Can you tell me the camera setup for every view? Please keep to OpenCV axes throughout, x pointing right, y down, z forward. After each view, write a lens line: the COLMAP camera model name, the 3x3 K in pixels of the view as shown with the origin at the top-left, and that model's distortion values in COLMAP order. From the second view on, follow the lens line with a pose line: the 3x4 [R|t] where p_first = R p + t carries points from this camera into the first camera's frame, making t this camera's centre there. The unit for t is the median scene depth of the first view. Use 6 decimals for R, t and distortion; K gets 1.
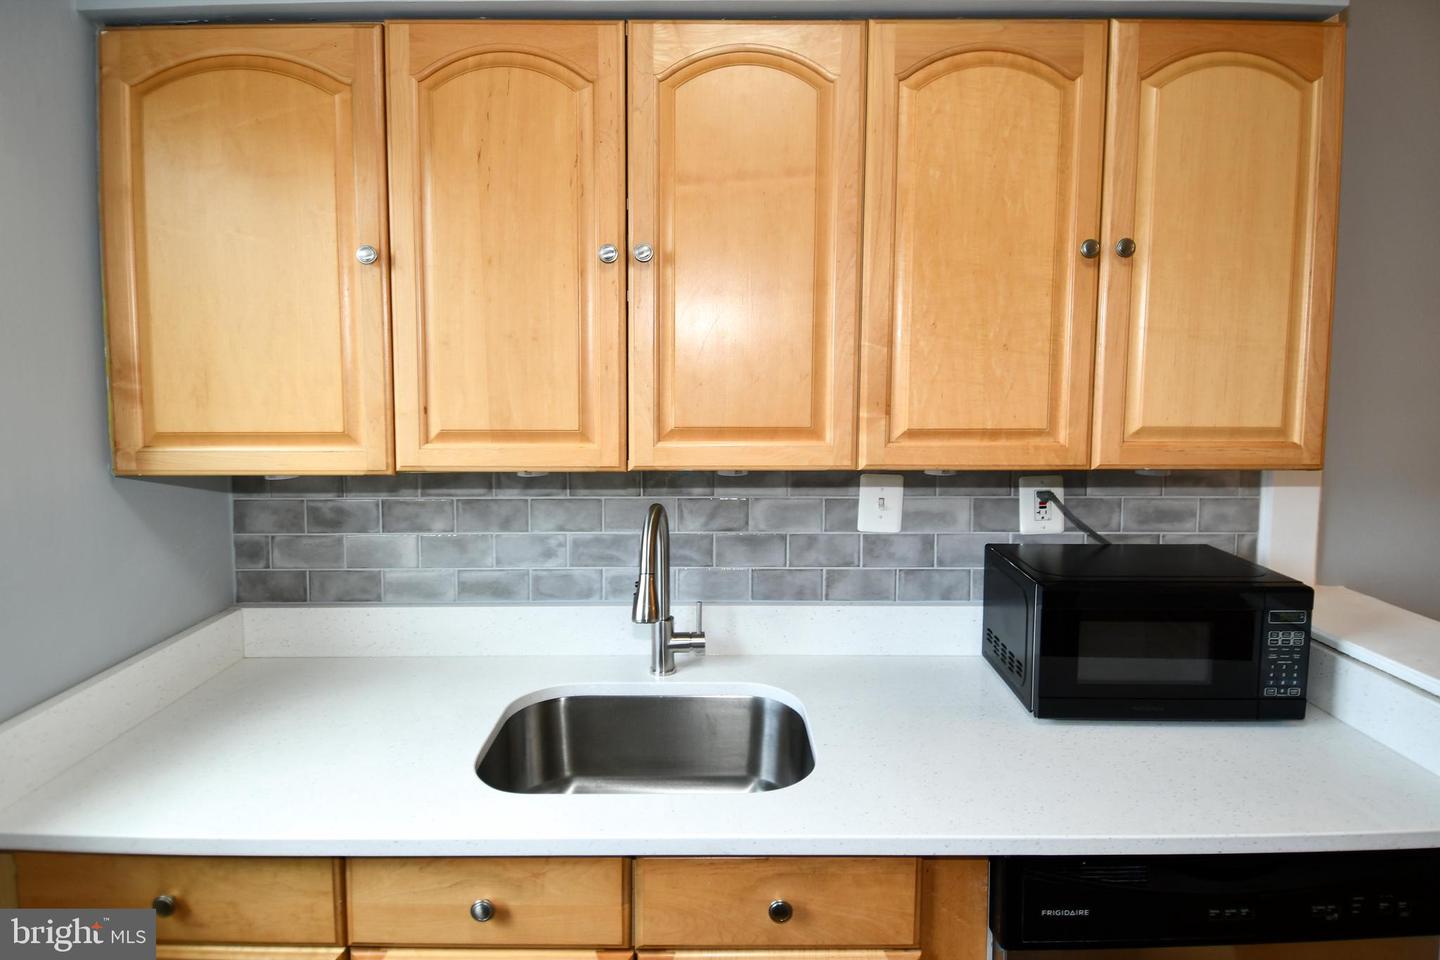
lens RADIAL K [[771.3, 0, 736.1], [0, 771.3, 445.7], [0, 0, 1]] dist [0.035669, -0.034306]
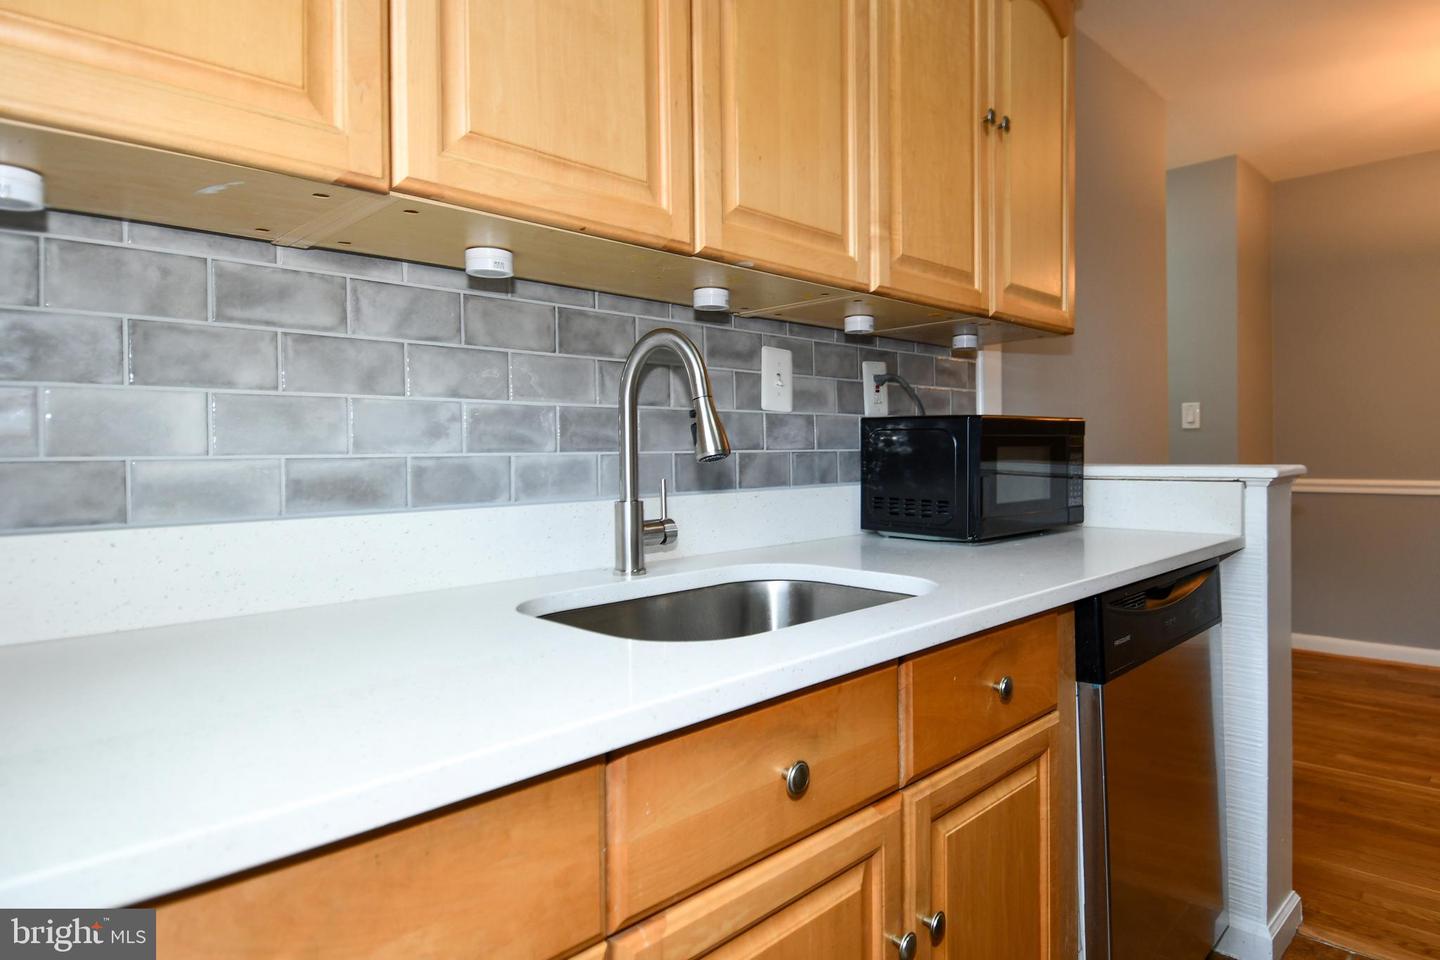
lens RADIAL K [[828.5, 0, 753.9], [0, 828.5, 503.2], [0, 0, 1]] dist [-0.006967, -0.005477]
pose [[0.699161, -0.056184, 0.712753, -0.554934], [0.110994, 0.993351, -0.030574, 0.250186], [-0.706296, 0.100488, 0.700748, 0.332747]]
